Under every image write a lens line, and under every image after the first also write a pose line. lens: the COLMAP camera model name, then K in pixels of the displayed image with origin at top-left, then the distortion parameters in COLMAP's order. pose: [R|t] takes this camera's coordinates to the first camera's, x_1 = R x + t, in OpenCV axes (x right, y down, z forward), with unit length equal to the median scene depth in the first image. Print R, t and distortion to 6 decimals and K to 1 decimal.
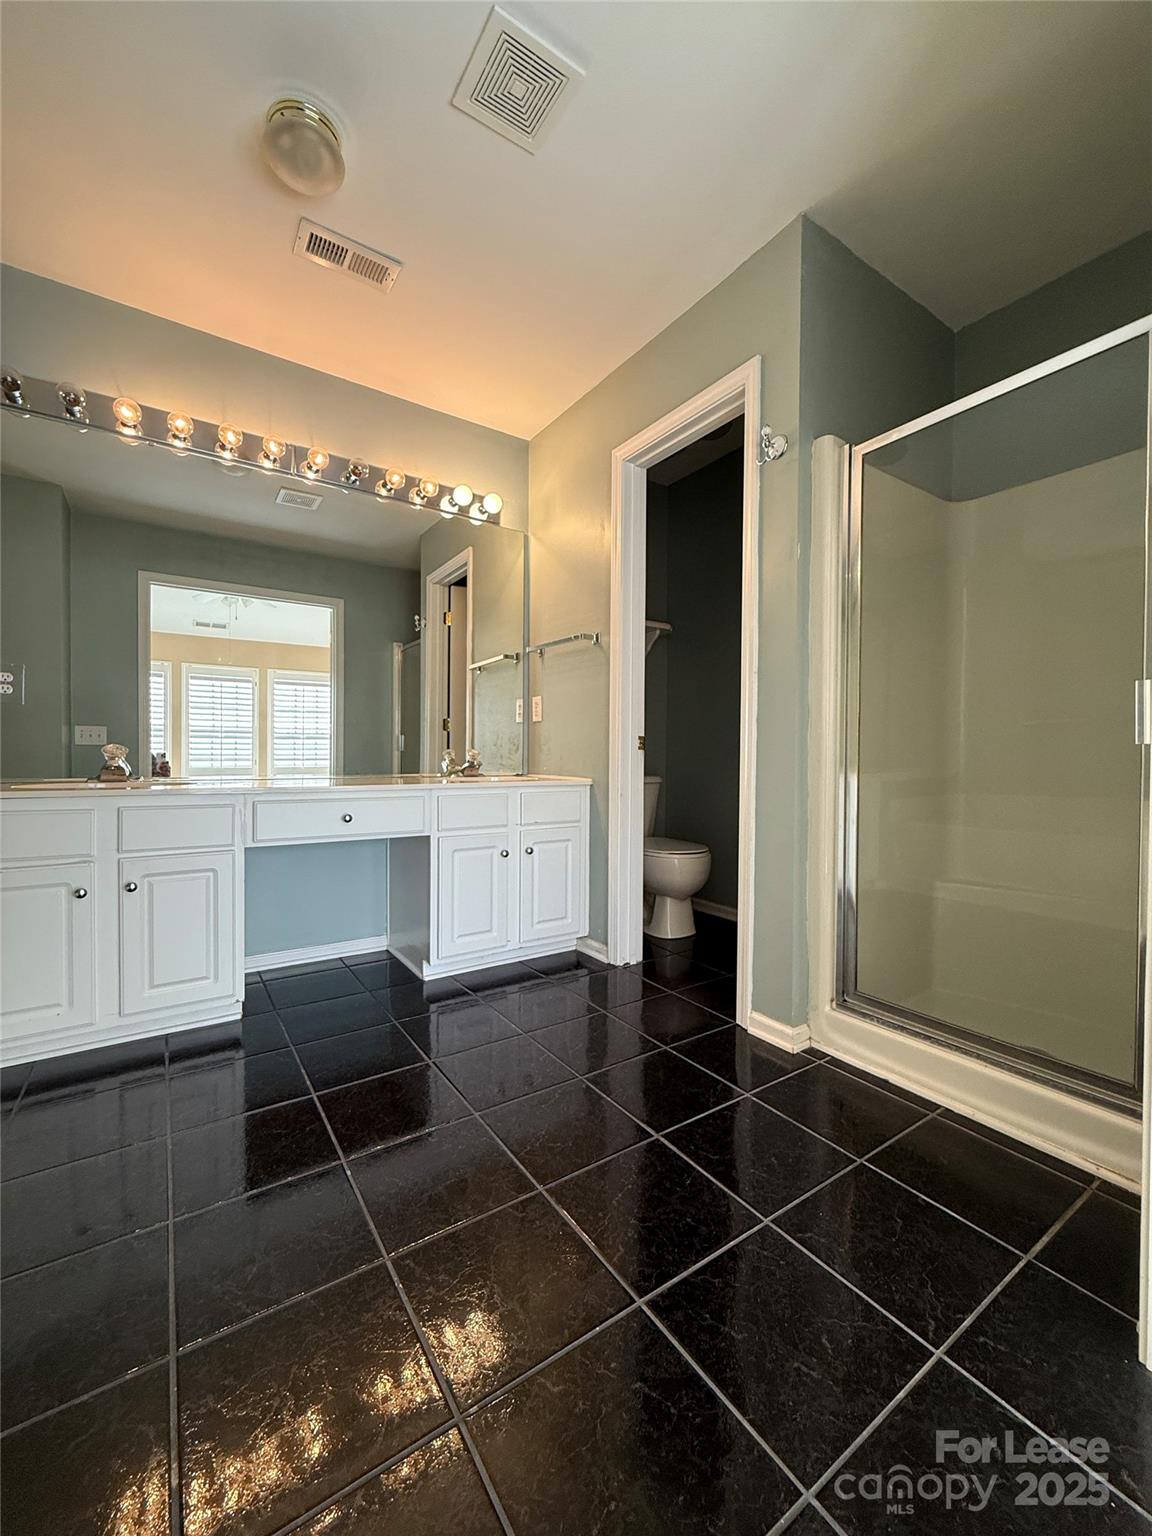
lens RADIAL K [[622.2, 0, 576.0], [0, 622.2, 768.0], [0, 0, 1]] dist [0.026149, 0.000096]
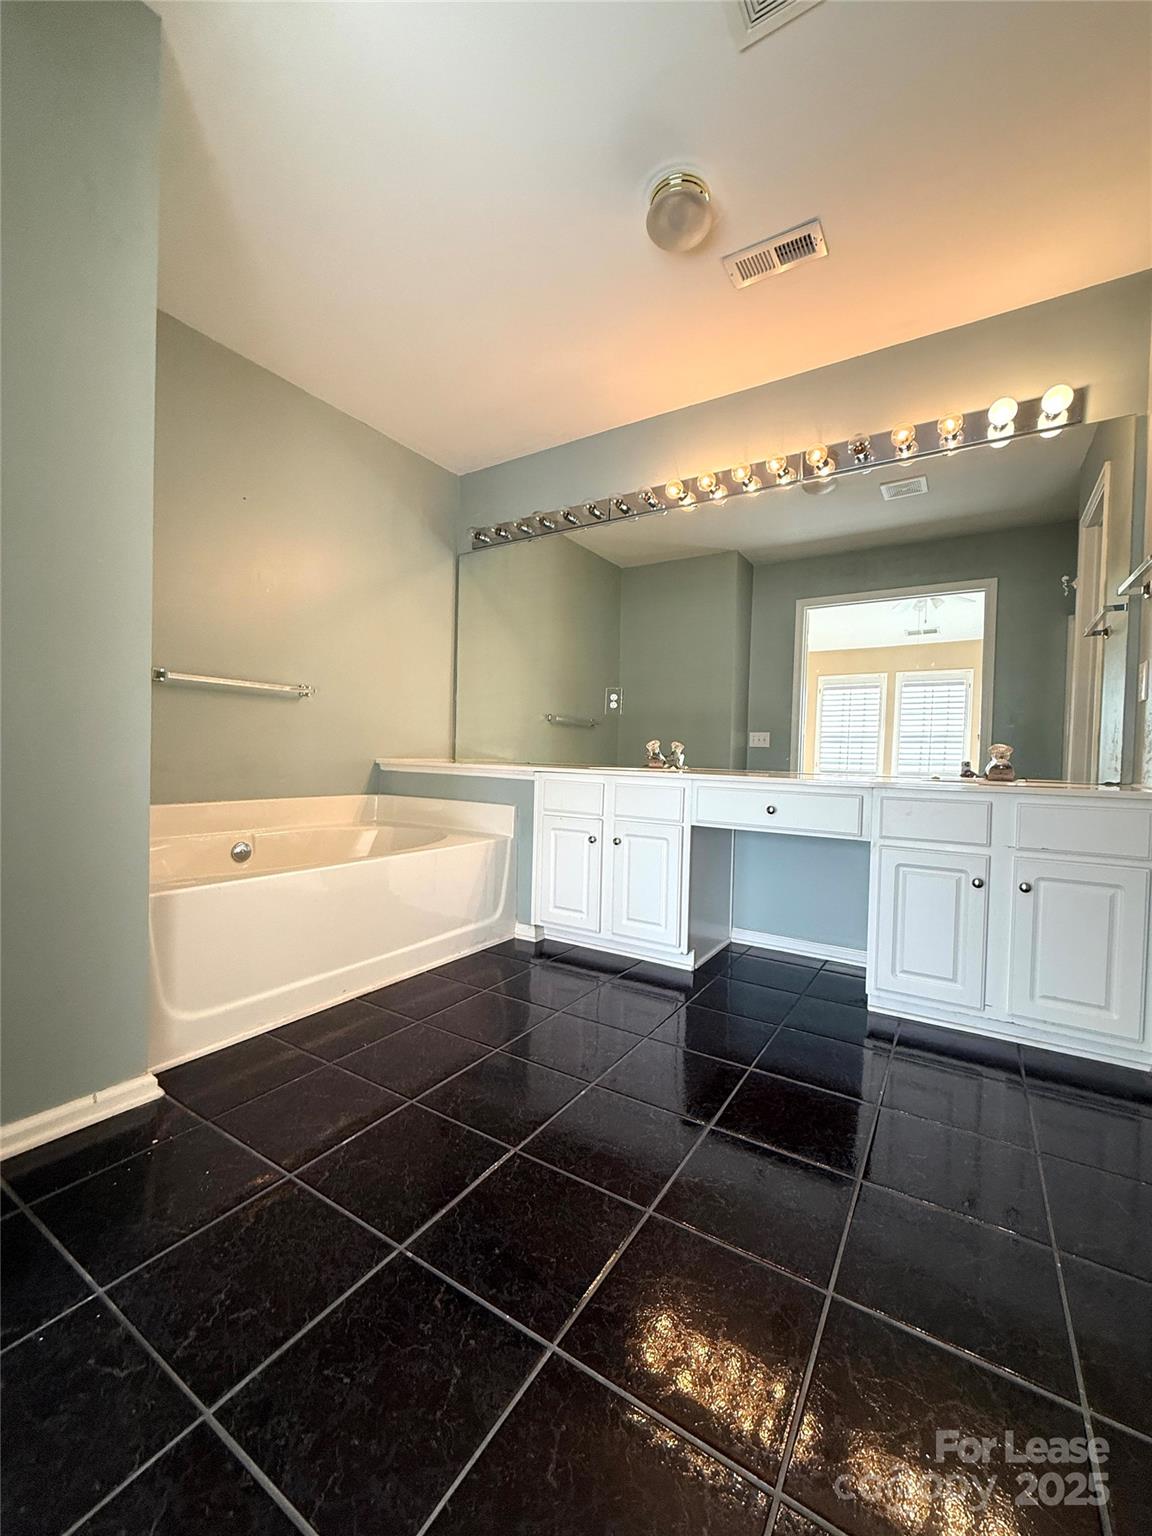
lens RADIAL K [[615.5, 0, 577.6], [0, 615.5, 775.5], [0, 0, 1]] dist [-0.001557, -0.000082]
pose [[0.405144, 0.036913, -0.913507, 0.328821], [-0.038042, 0.999000, 0.023496, 0.009161], [0.913461, 0.025232, 0.406143, 0.250848]]
